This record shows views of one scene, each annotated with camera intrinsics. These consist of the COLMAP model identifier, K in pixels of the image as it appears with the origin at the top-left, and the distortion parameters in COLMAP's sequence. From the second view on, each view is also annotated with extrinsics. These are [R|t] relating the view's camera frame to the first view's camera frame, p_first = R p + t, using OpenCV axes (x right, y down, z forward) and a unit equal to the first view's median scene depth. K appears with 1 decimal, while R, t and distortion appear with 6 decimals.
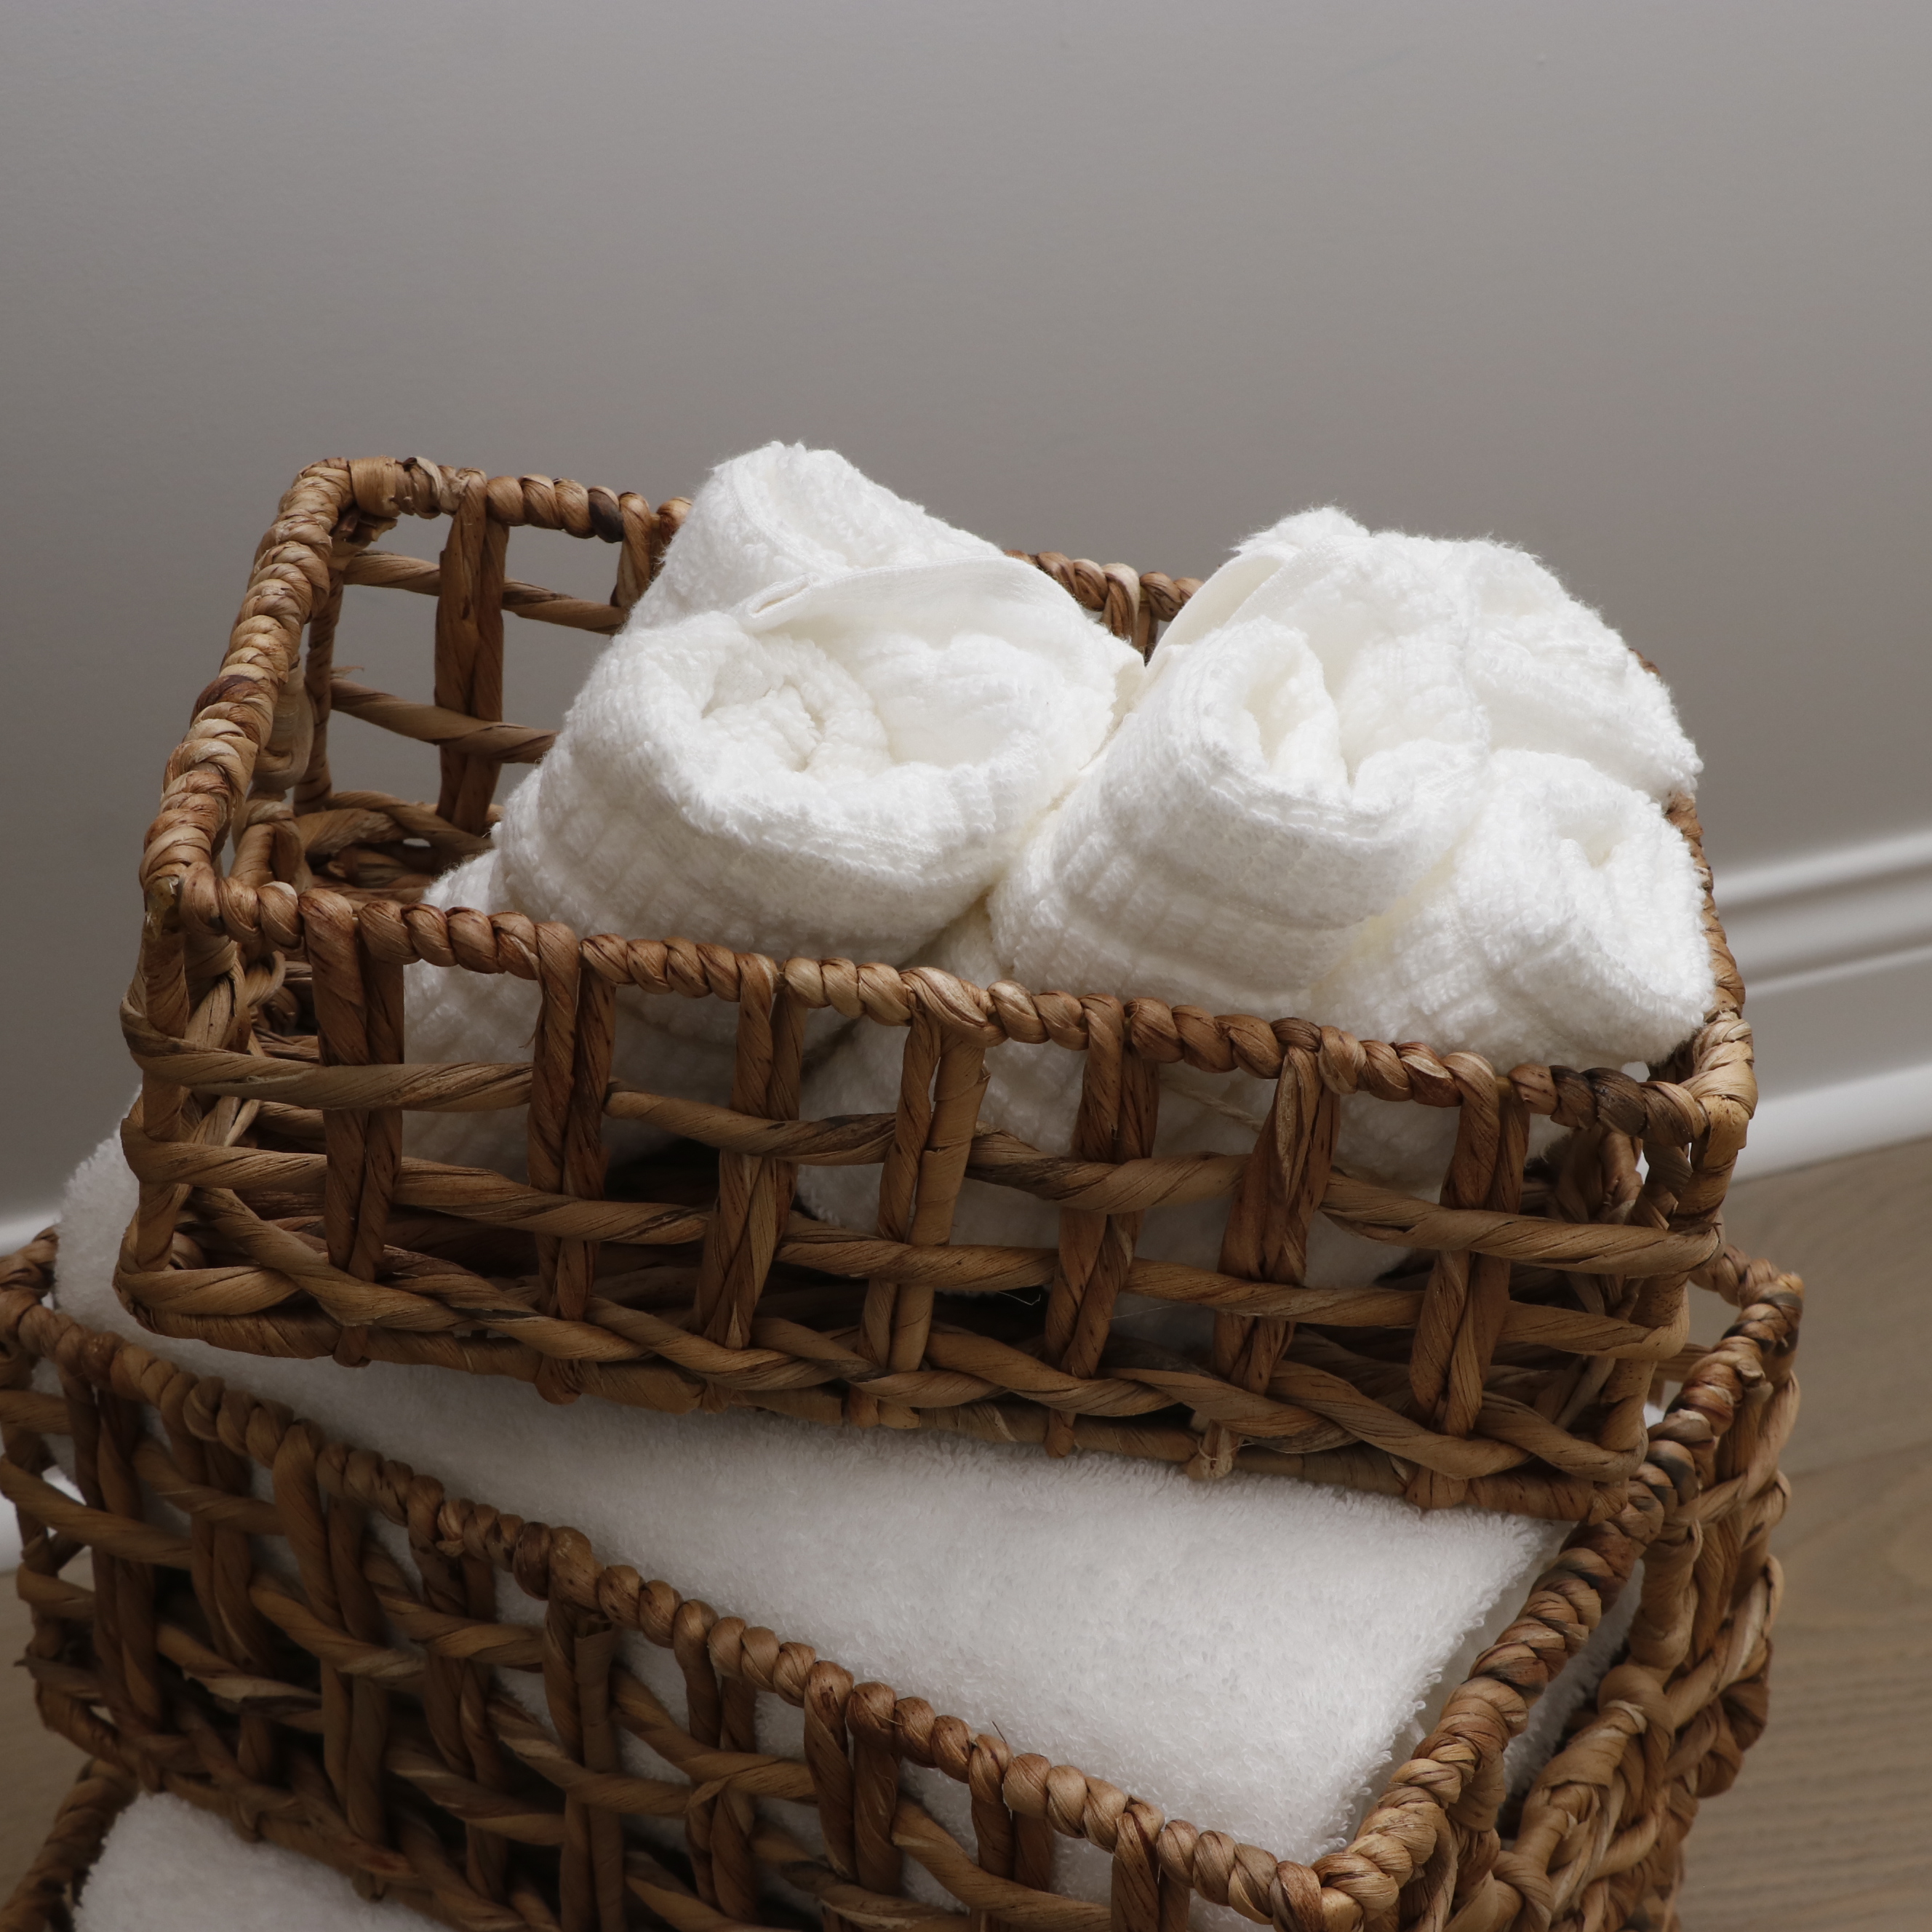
lens RADIAL K [[2894.7, 0, 966.0], [0, 2894.7, 966.0], [0, 0, 1]] dist [0.010587, 0.168344]
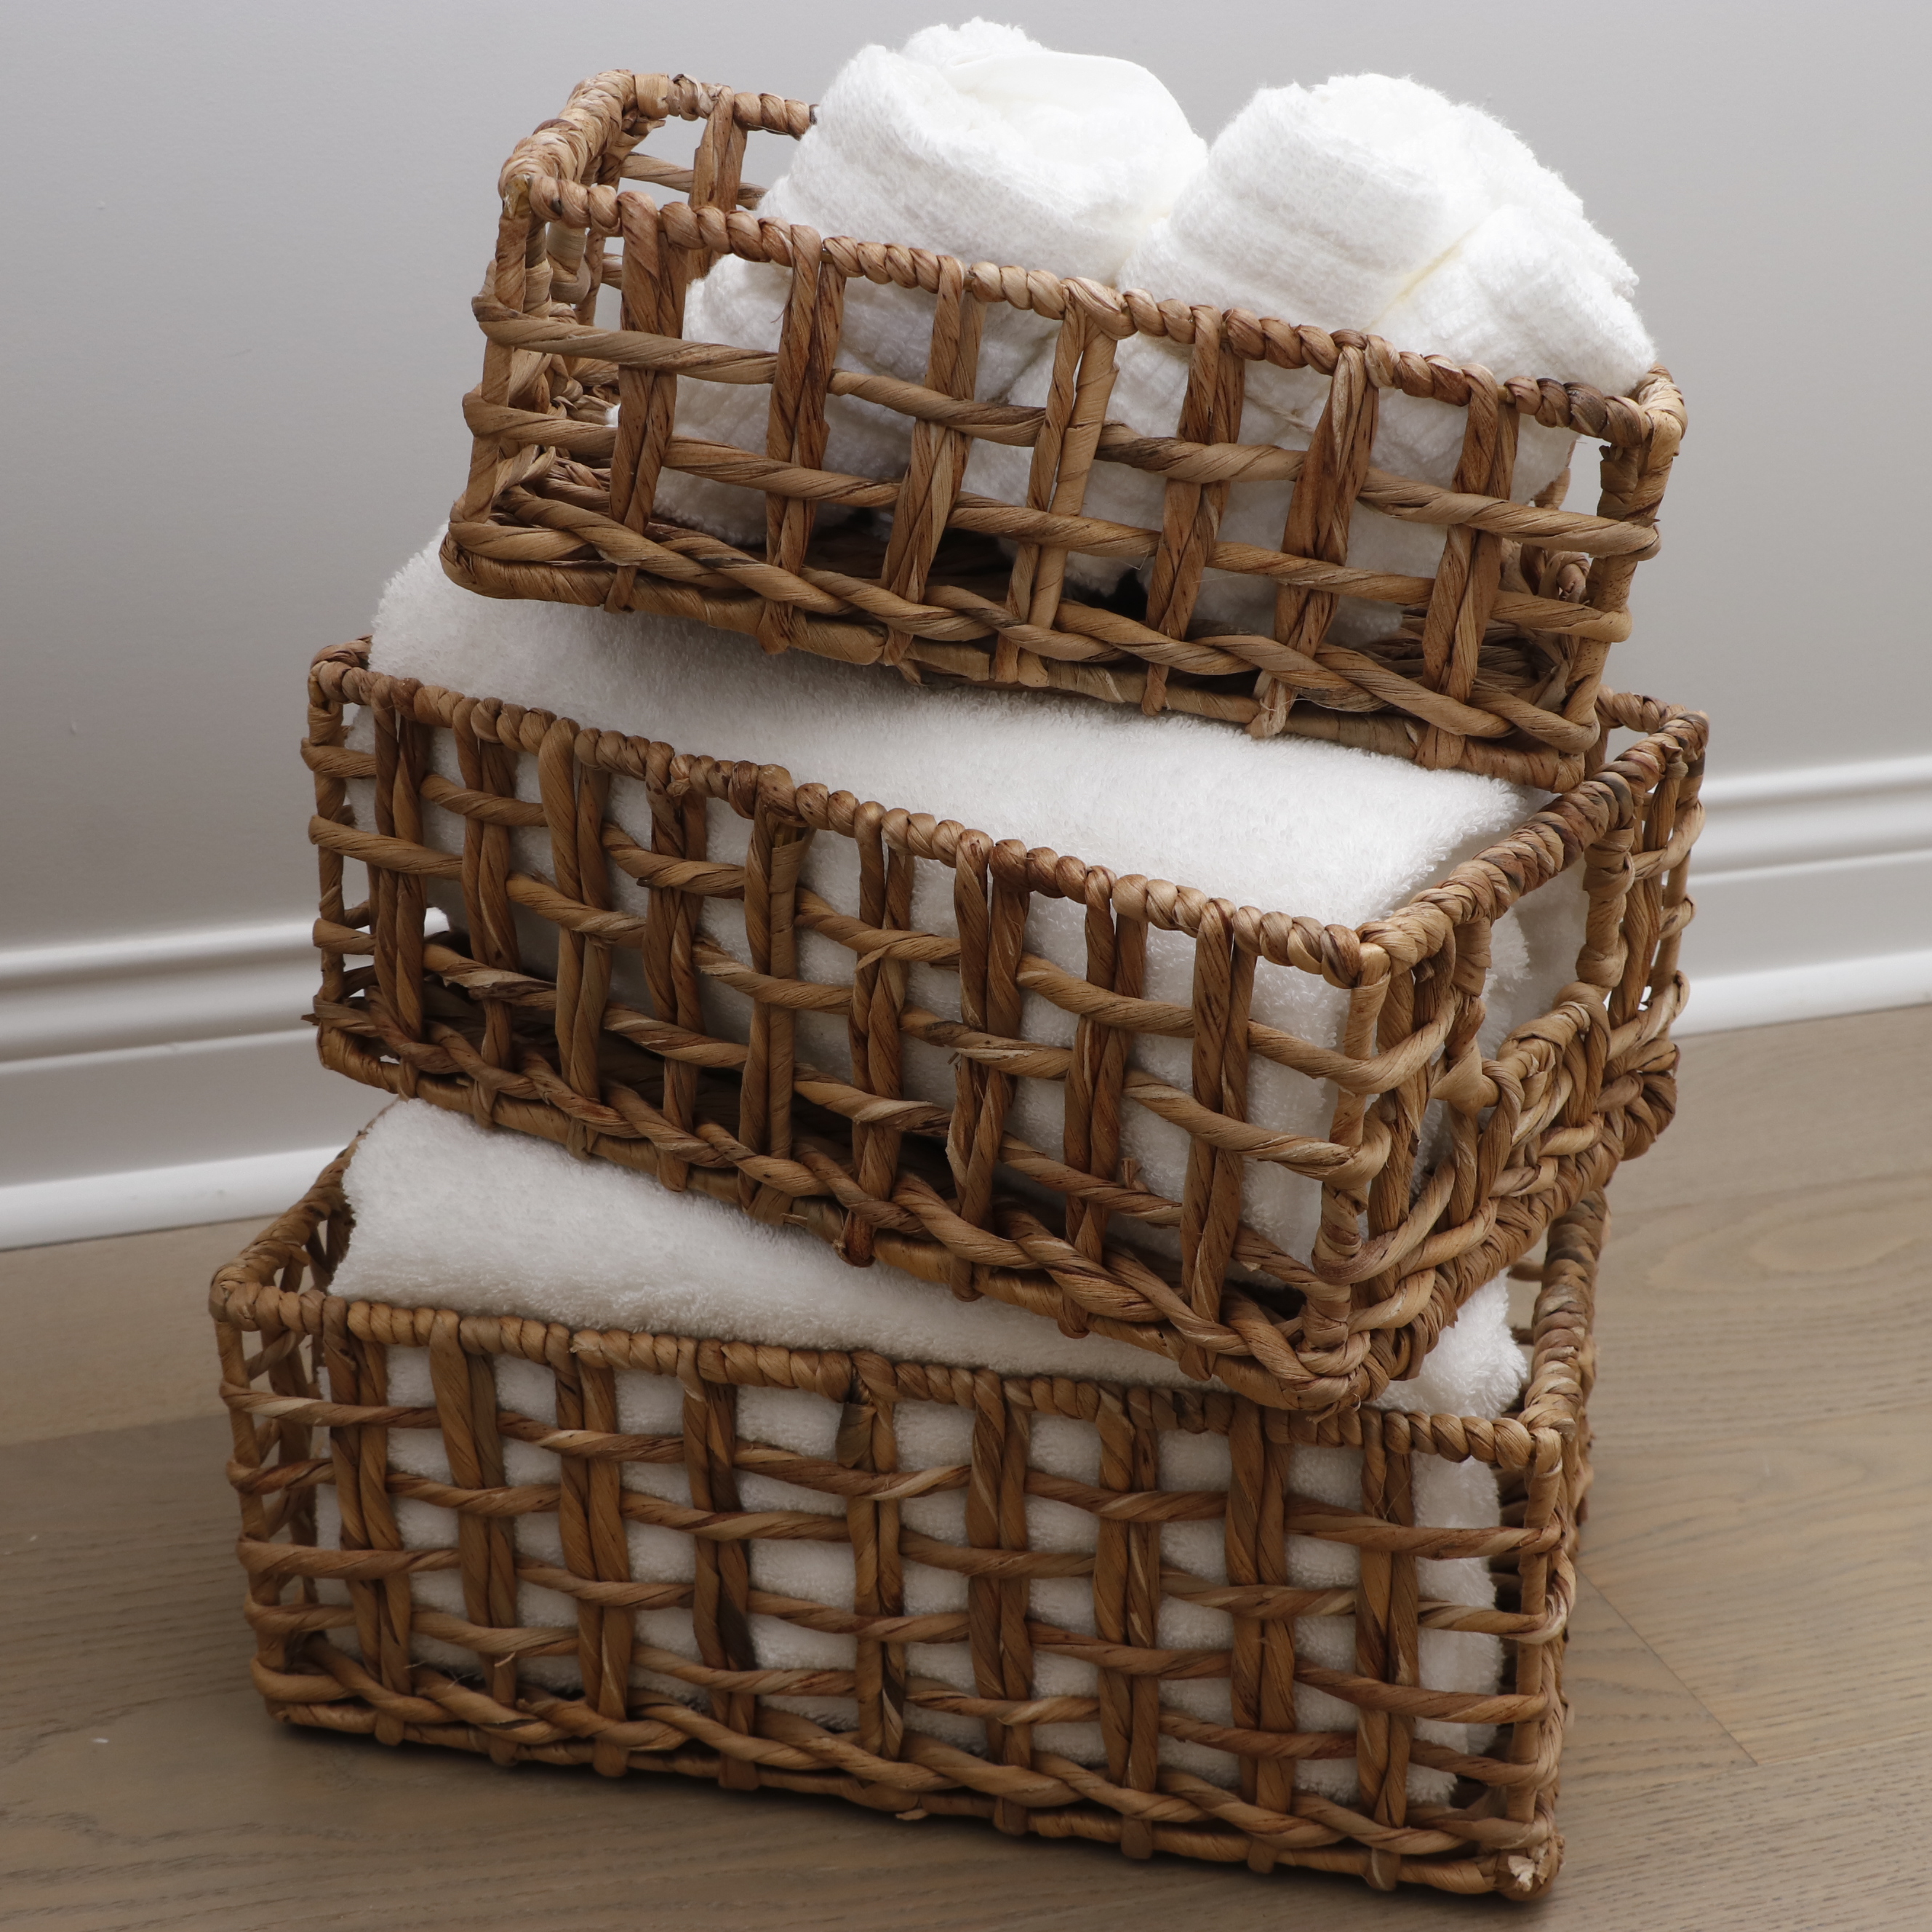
lens RADIAL K [[2392.1, 0, 966.0], [0, 2392.1, 966.0], [0, 0, 1]] dist [-0.004016, -0.039790]
pose [[0.999156, 0.040657, 0.005785, -0.054762], [-0.039408, 0.988875, -0.143431, 0.449533], [-0.011552, 0.143082, 0.989643, -0.052585]]
